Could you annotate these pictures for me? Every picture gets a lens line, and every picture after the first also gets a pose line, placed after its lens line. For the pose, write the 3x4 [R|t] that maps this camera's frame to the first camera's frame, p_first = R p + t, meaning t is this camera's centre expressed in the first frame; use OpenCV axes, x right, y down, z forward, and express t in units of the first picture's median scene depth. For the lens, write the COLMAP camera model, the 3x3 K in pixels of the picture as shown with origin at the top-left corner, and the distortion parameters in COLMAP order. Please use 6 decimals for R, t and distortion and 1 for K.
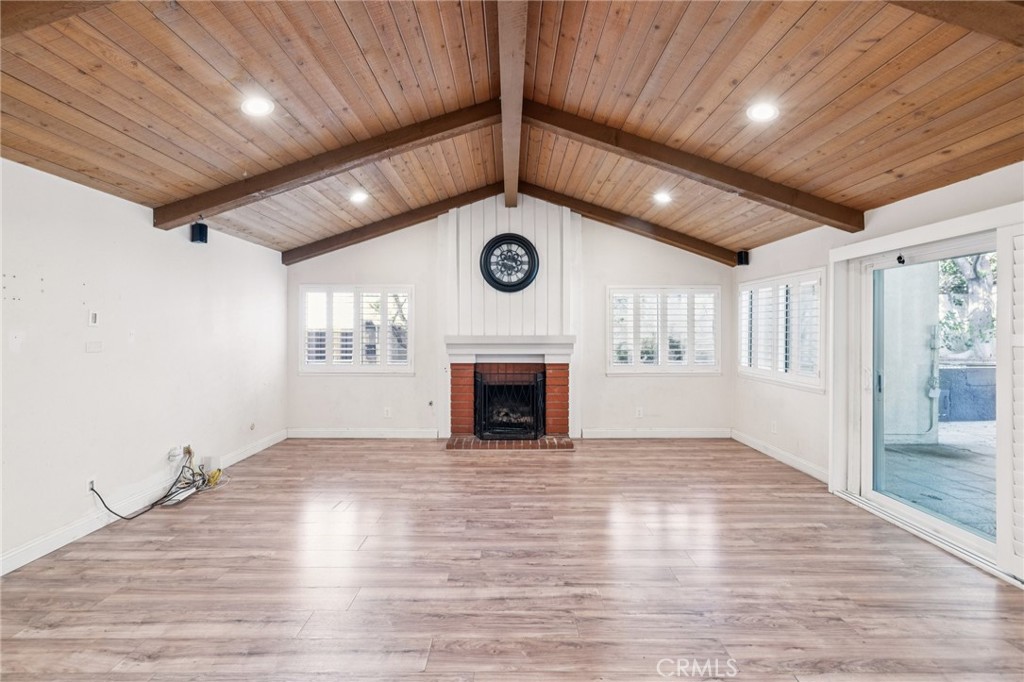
lens RADIAL K [[429.5, 0, 510.8], [0, 429.5, 329.4], [0, 0, 1]] dist [0.002212, 0.000483]
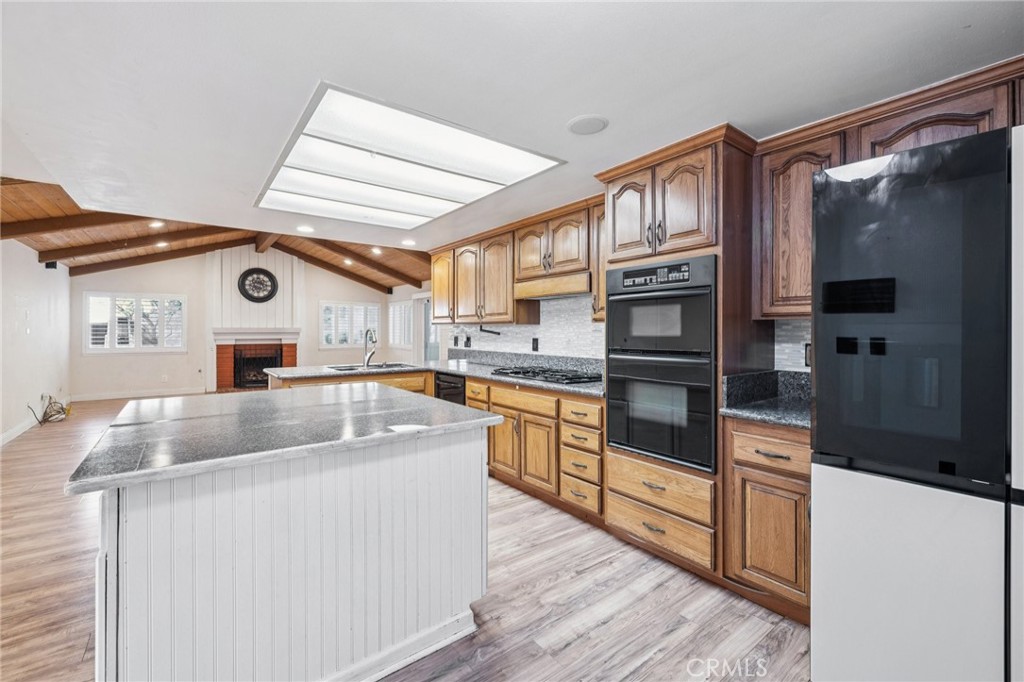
lens RADIAL K [[429.5, 0, 514.3], [0, 429.5, 330.8], [0, 0, 1]] dist [0.002212, 0.000483]
pose [[0.795241, -0.000824, 0.606292, -0.242513], [-0.004273, 0.999967, 0.006964, 0.009990], [-0.606278, -0.008129, 0.795211, -1.028682]]
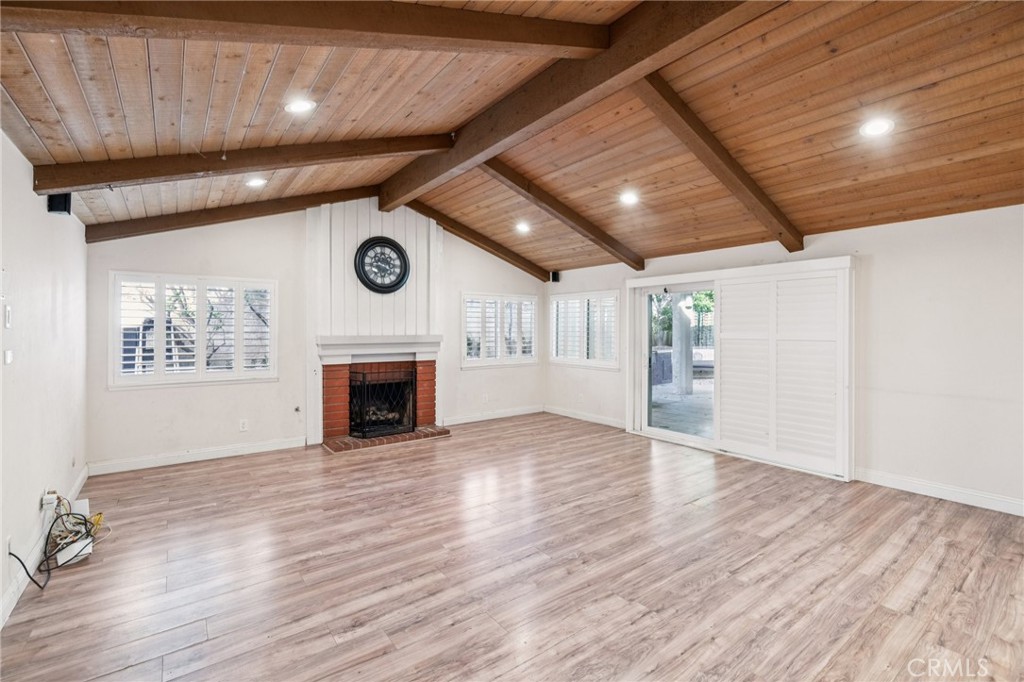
lens RADIAL K [[453.2, 0, 513.2], [0, 453.2, 328.8], [0, 0, 1]] dist [-0.005669, 0.002047]
pose [[0.800639, 0.000491, 0.599147, -0.428296], [-0.002431, 0.999994, 0.002429, -0.005625], [-0.599142, -0.003401, 0.800635, -0.064742]]
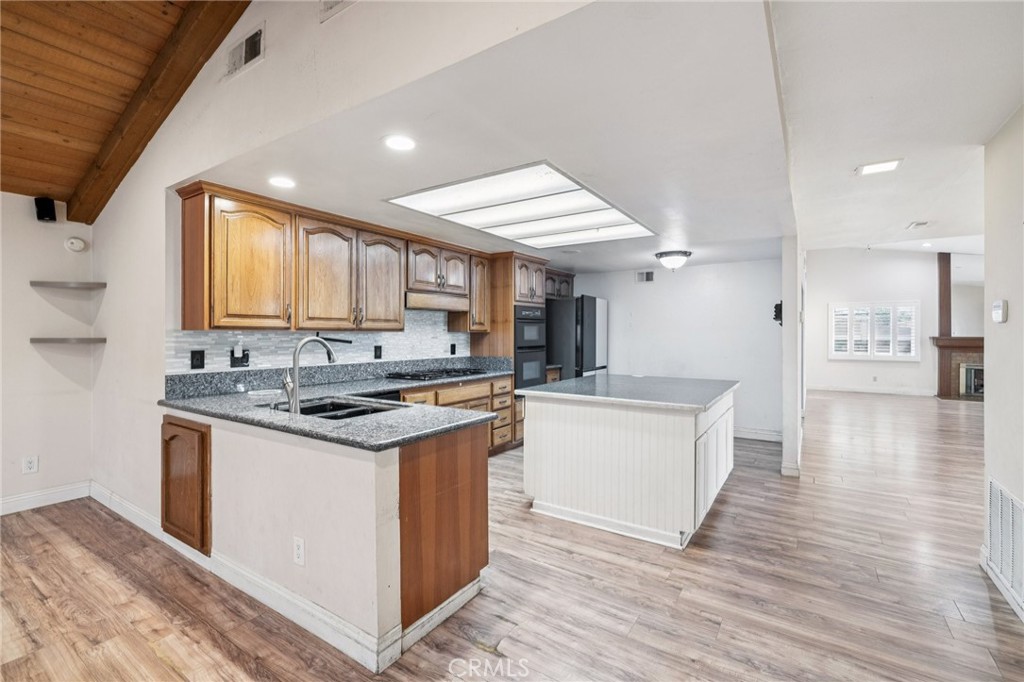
lens RADIAL K [[453.2, 0, 516.1], [0, 453.2, 338.4], [0, 0, 1]] dist [-0.005669, 0.002047]
pose [[-0.837502, -0.007410, 0.546384, -0.393135], [-0.006163, 0.999973, 0.004116, 0.010506], [-0.546399, 0.000080, -0.837525, 0.148924]]
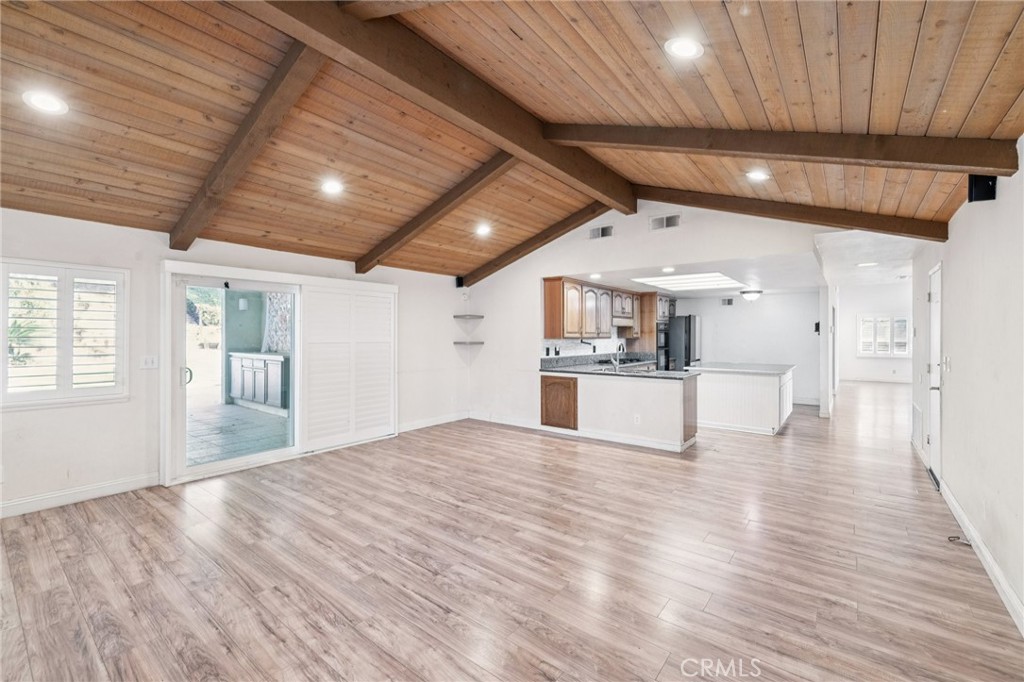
lens RADIAL K [[429.5, 0, 518.8], [0, 429.5, 334.7], [0, 0, 1]] dist [0.002212, 0.000483]
pose [[-0.791065, -0.001922, 0.611729, -0.431951], [-0.006599, 0.999964, -0.005392, 0.000078], [-0.611697, -0.008302, -0.791049, 0.936758]]
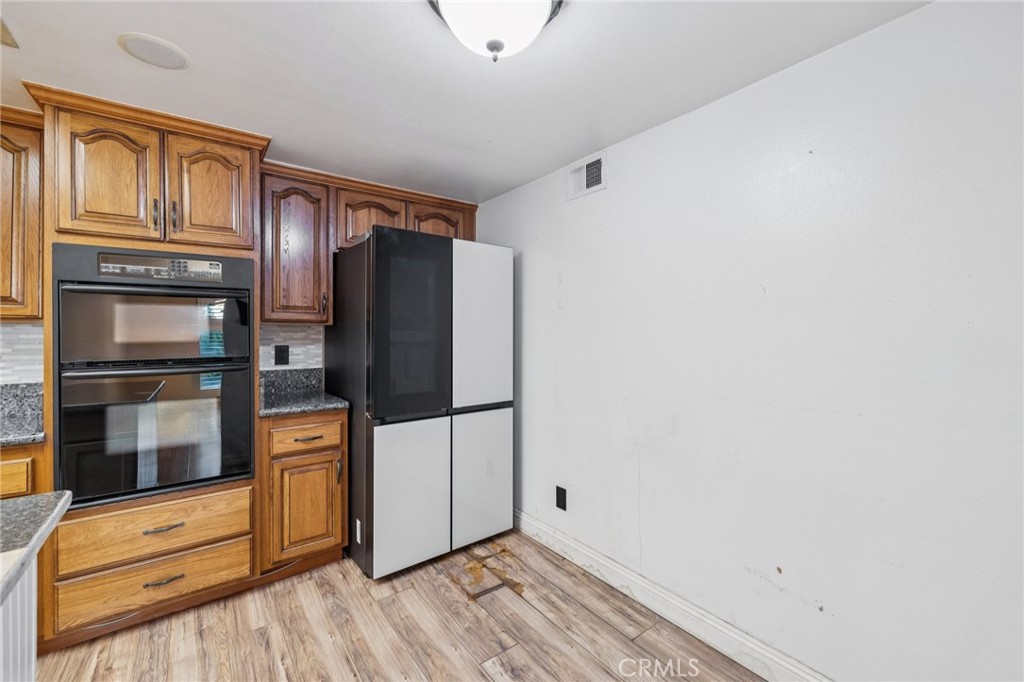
lens RADIAL K [[429.5, 0, 517.6], [0, 429.5, 330.1], [0, 0, 1]] dist [0.002212, 0.000483]
pose [[-0.604298, 0.002139, 0.796756, -0.323557], [-0.005146, 0.999965, -0.006588, 0.008632], [-0.796742, -0.008082, -0.604266, -0.773490]]
